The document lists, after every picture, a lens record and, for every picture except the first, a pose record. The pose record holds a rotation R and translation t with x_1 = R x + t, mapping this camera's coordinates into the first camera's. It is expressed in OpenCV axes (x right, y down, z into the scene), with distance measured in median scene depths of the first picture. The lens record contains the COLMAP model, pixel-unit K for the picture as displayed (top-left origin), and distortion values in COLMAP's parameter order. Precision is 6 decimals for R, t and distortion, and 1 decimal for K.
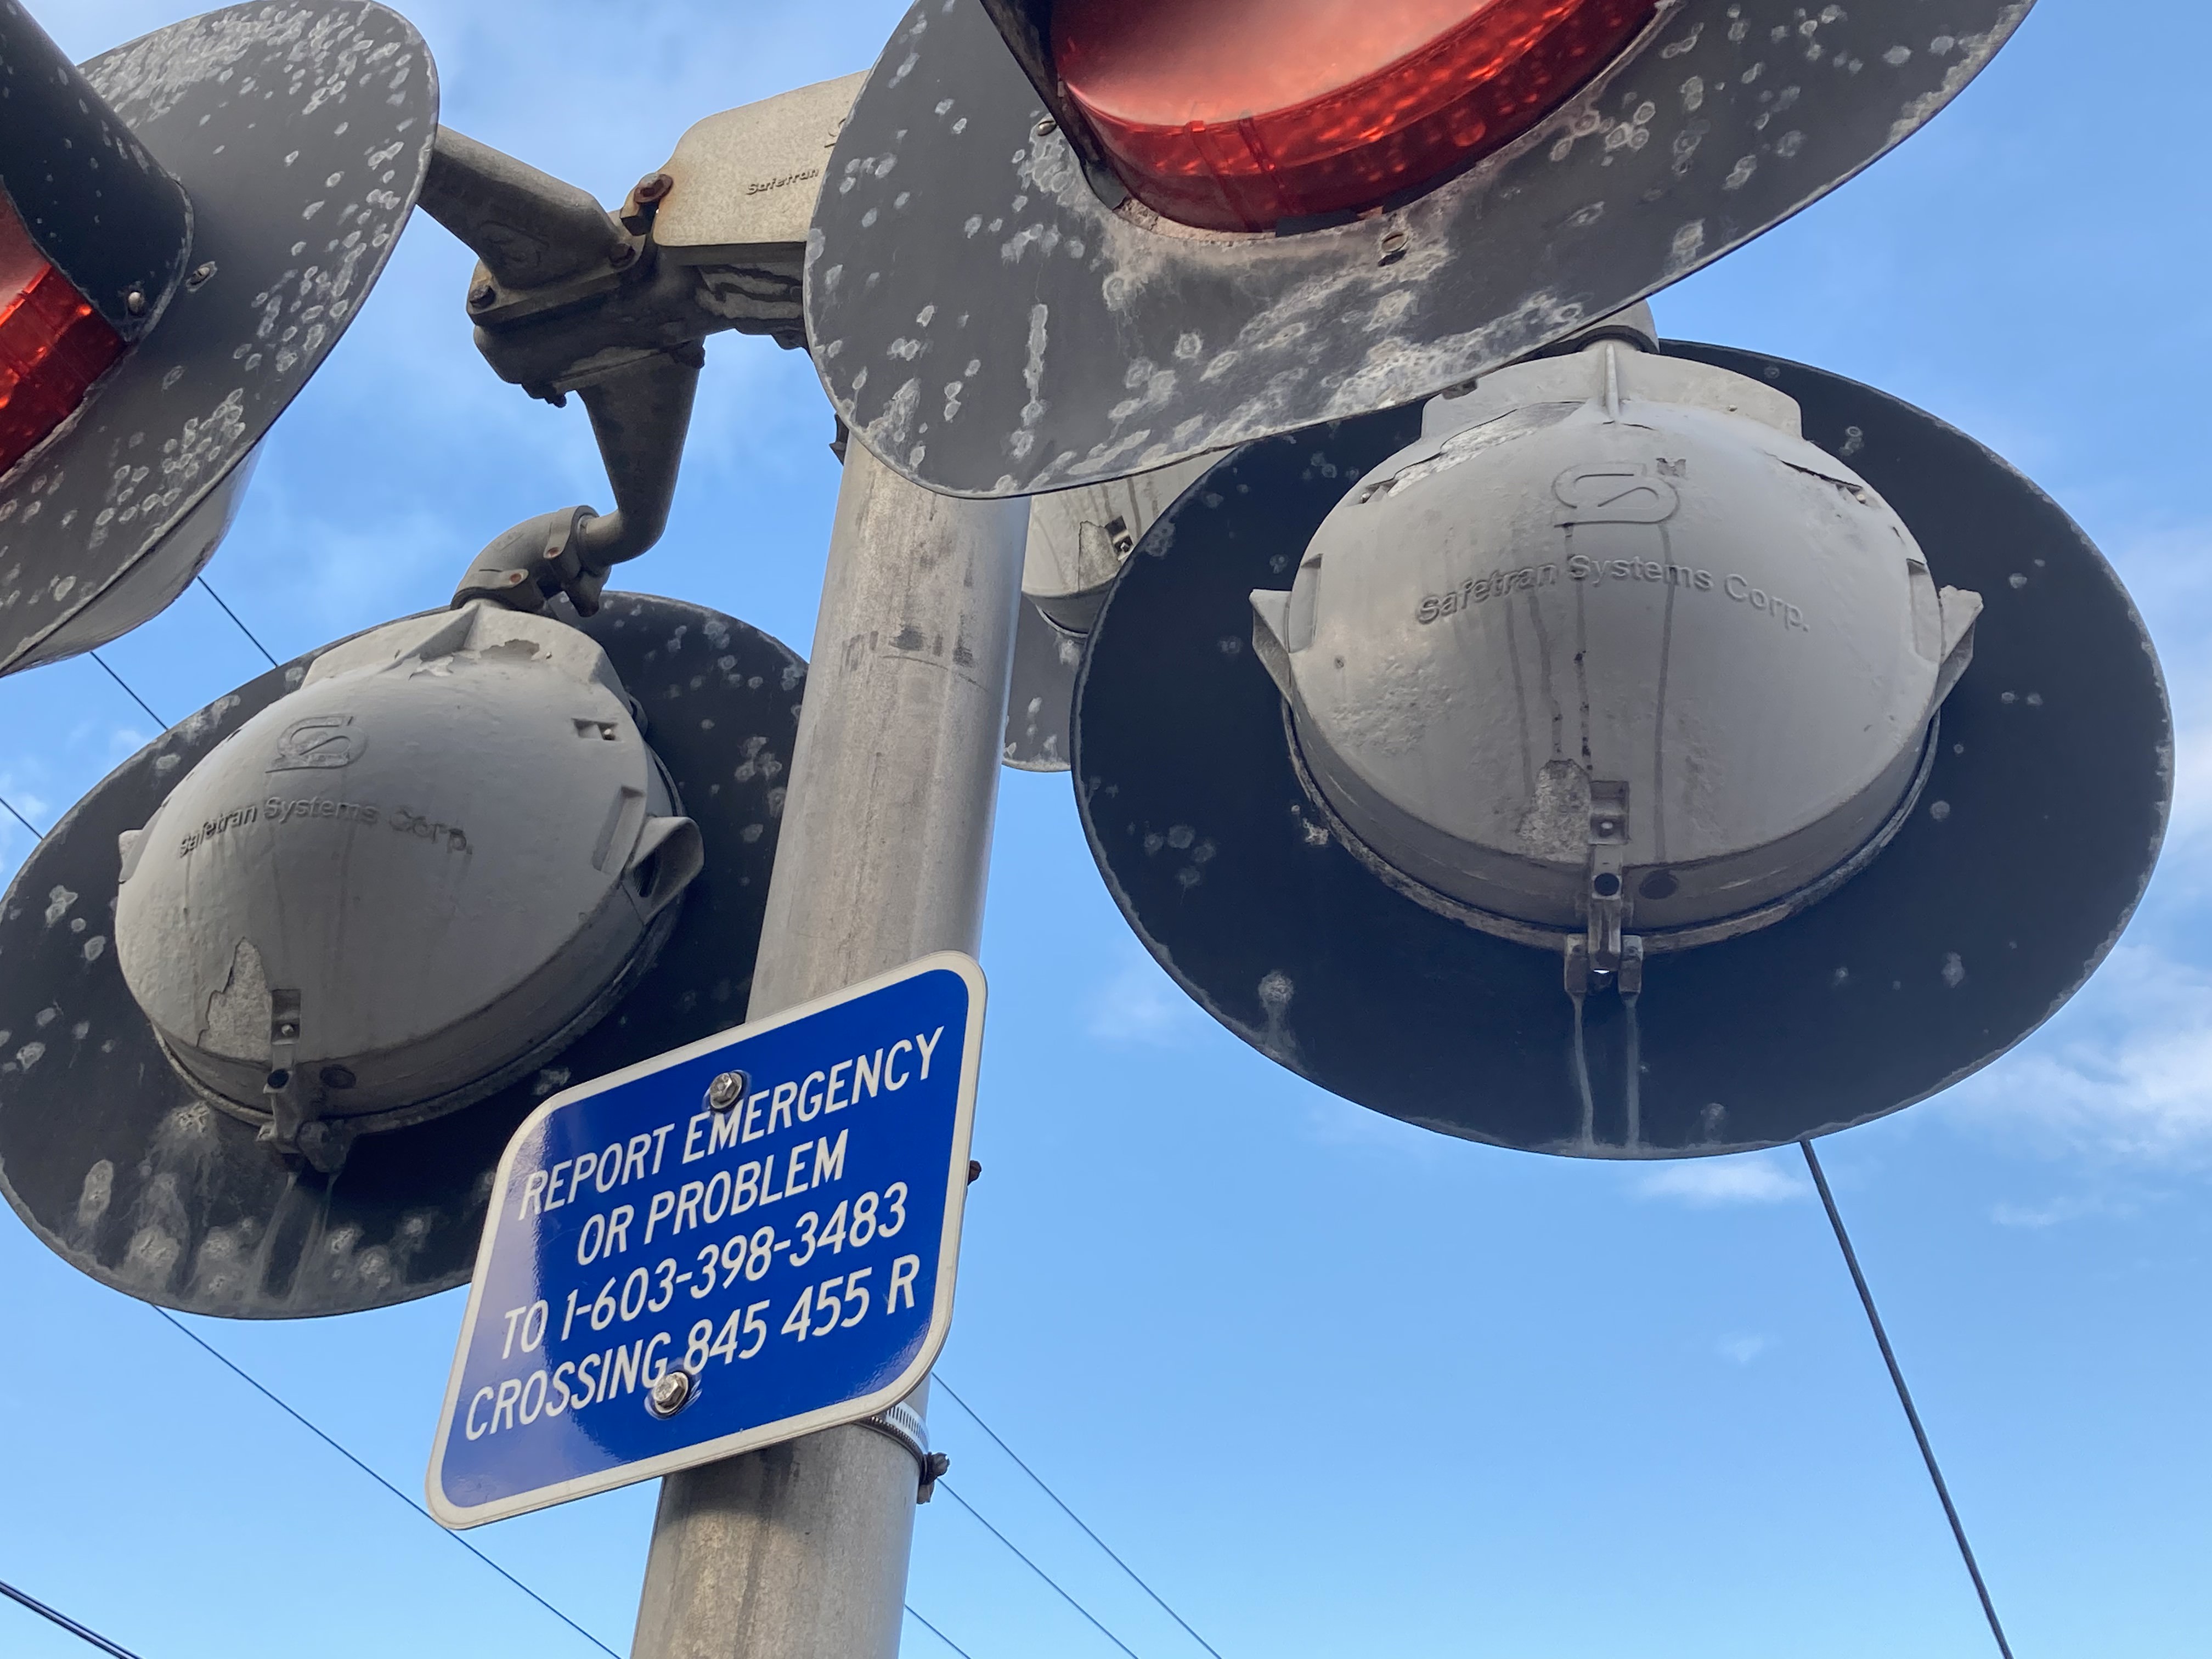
lens RADIAL K [[2610.3, 0, 1126.3], [0, 2610.3, 826.0], [0, 0, 1]] dist [0.046869, 0.000000]
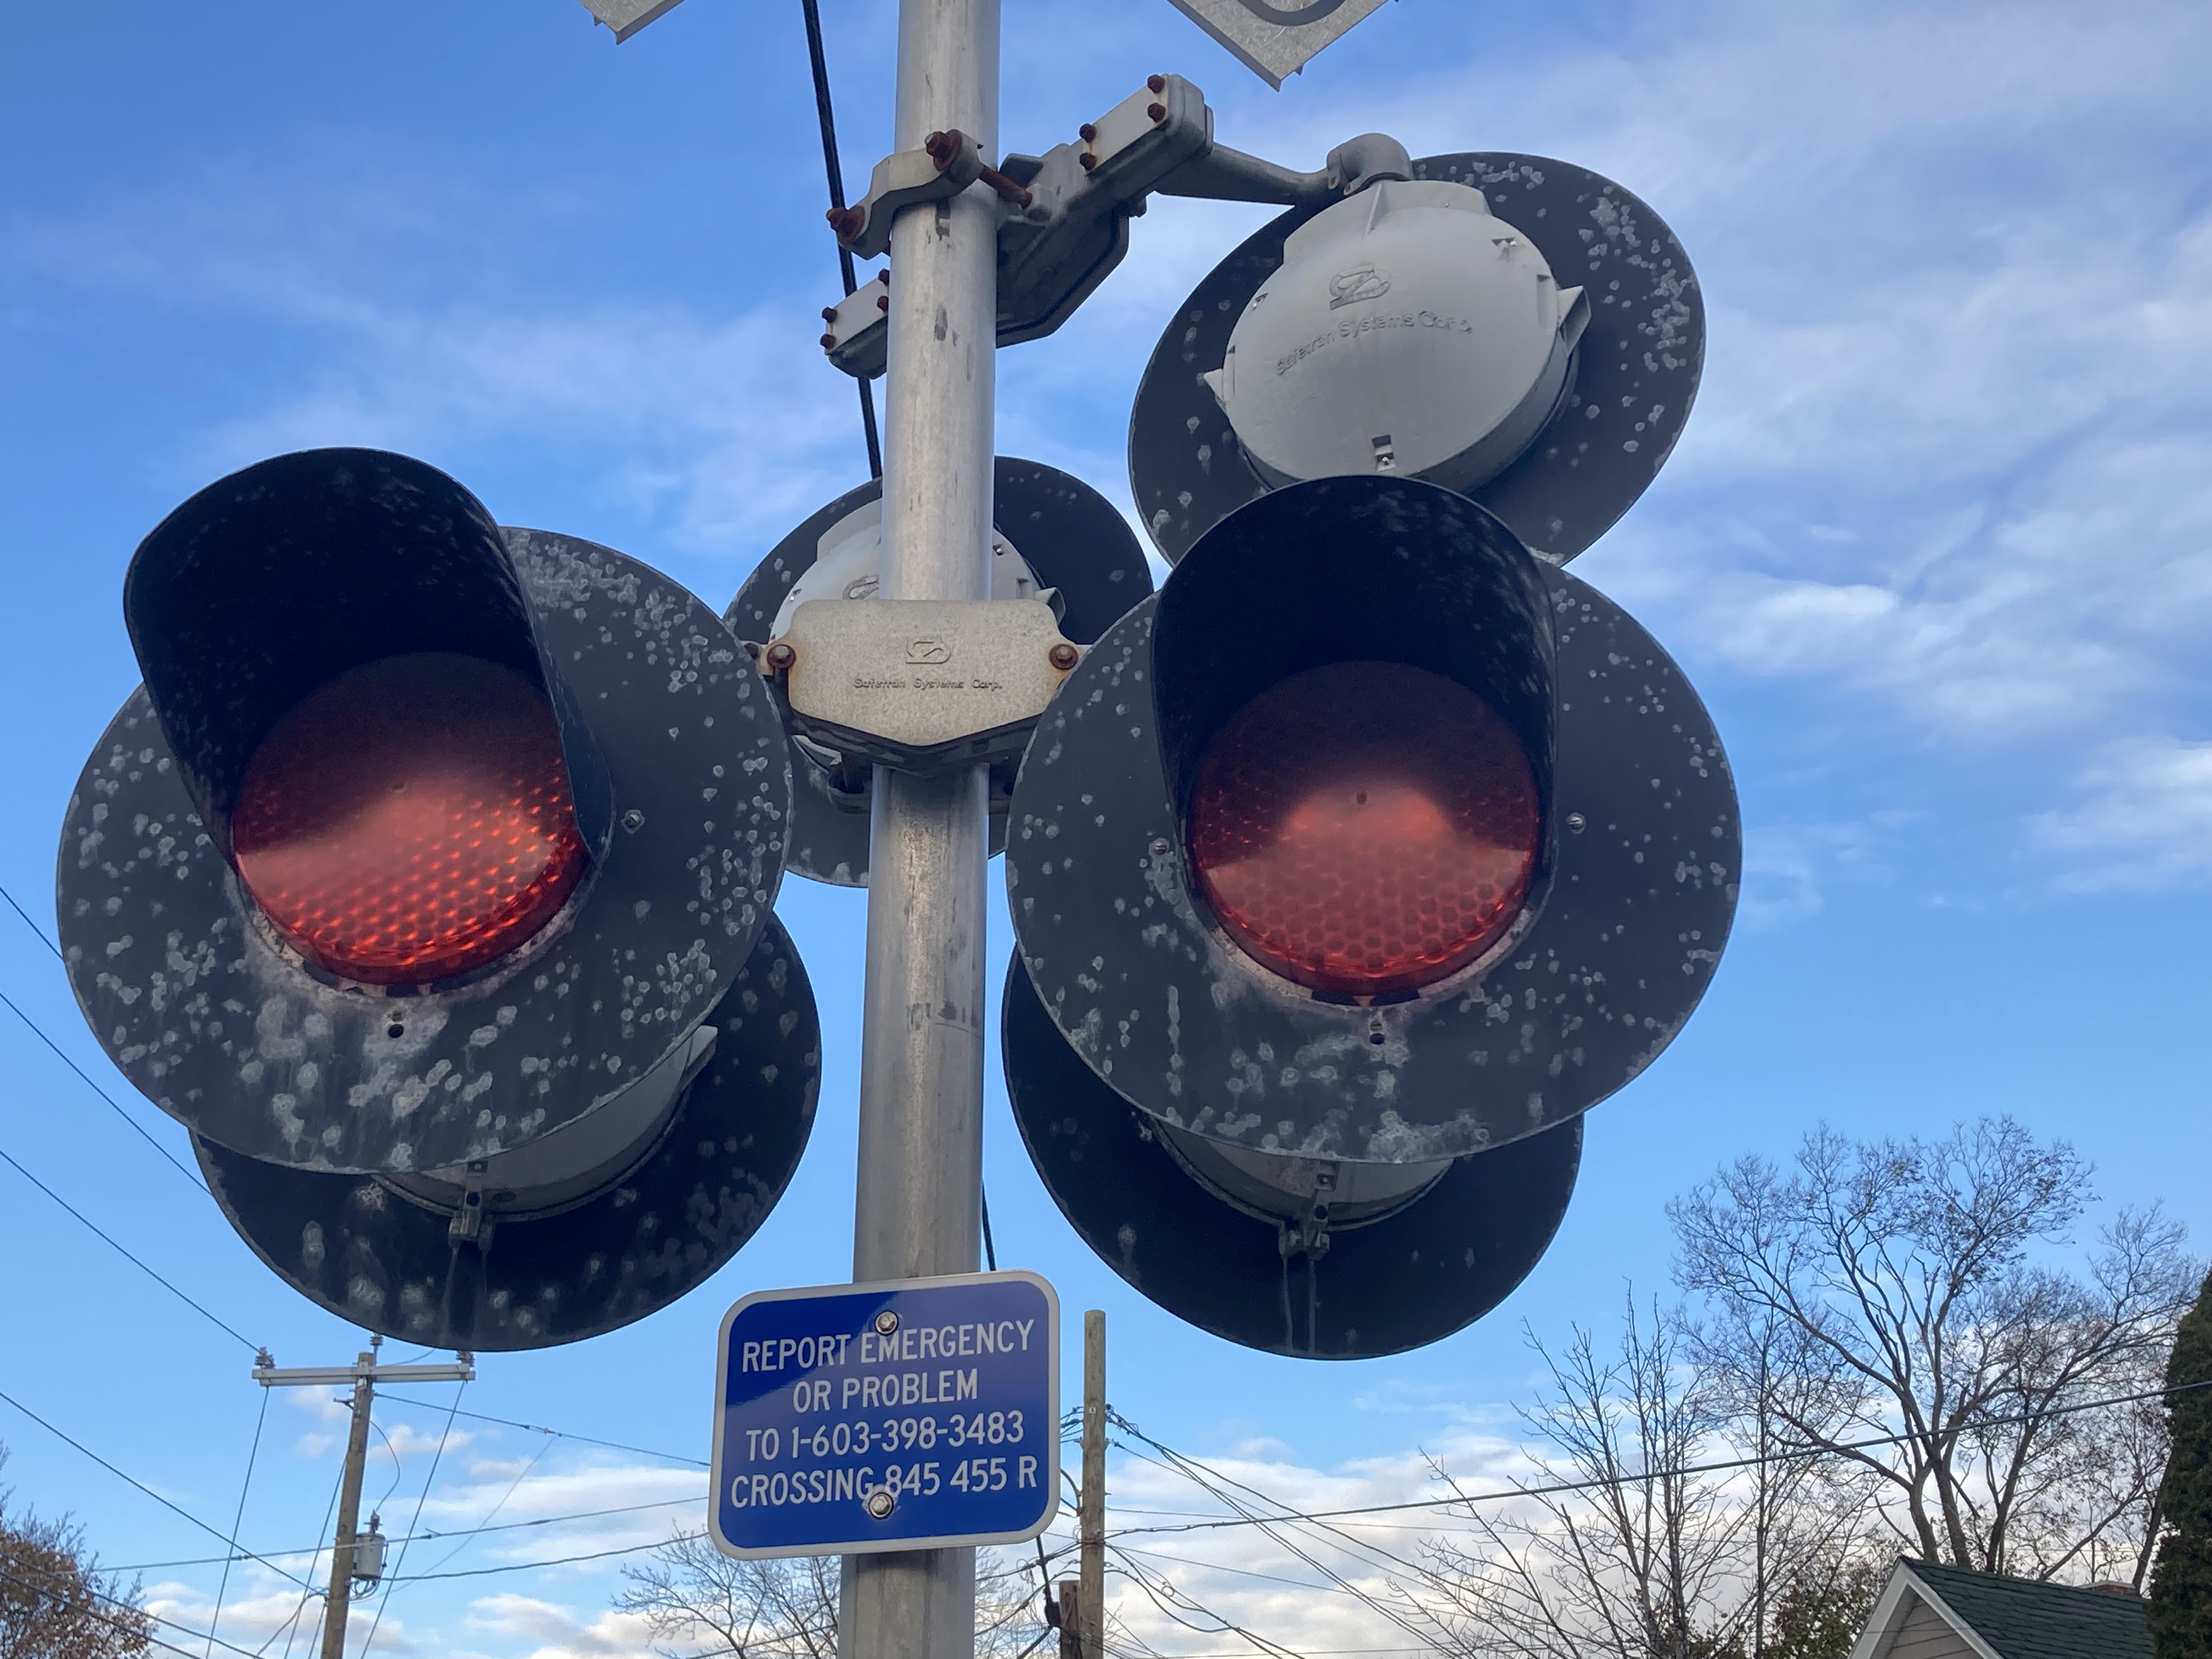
lens RADIAL K [[2768.2, 0, 1064.6], [0, 2768.2, 813.6], [0, 0, 1]] dist [0.047607, 0.000000]
pose [[0.928819, 0.108947, 0.354156, -0.792168], [-0.181830, 0.966816, 0.179456, -0.635182], [-0.322852, -0.231079, 0.917807, -0.754903]]
